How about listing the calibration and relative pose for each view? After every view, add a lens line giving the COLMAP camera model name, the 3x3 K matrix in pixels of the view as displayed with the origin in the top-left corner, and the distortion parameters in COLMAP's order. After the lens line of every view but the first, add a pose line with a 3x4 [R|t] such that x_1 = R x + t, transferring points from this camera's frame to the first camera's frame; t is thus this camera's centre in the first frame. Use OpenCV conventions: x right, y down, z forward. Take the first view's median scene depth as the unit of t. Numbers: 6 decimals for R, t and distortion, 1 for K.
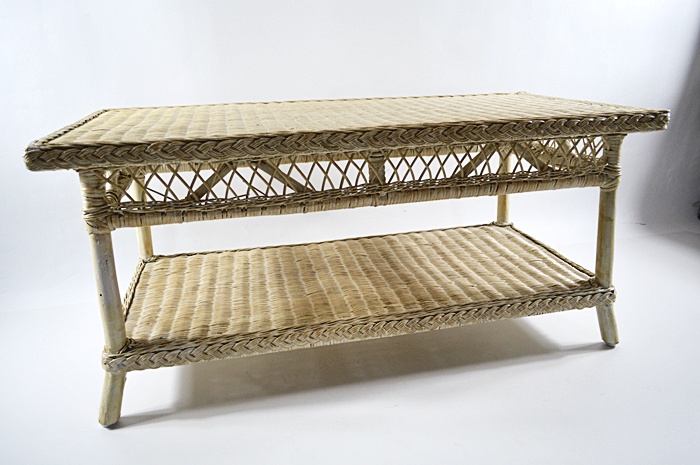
lens RADIAL K [[544.5, 0, 350.0], [0, 544.5, 232.5], [0, 0, 1]] dist [-0.003392, 0.001103]
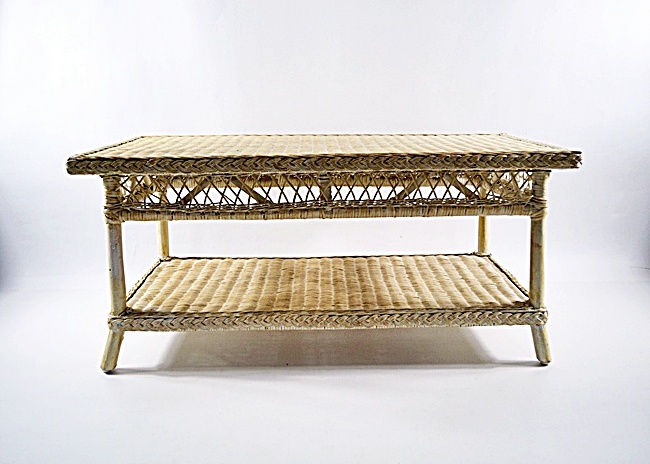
lens RADIAL K [[599.1, 0, 325.0], [0, 599.1, 232.0], [0, 0, 1]] dist [-0.004317, -0.002534]
pose [[0.978102, 0.062852, -0.198408, 0.318919], [-0.079437, 0.993880, -0.076763, 0.084659], [0.192369, 0.090843, 0.977109, -0.322537]]
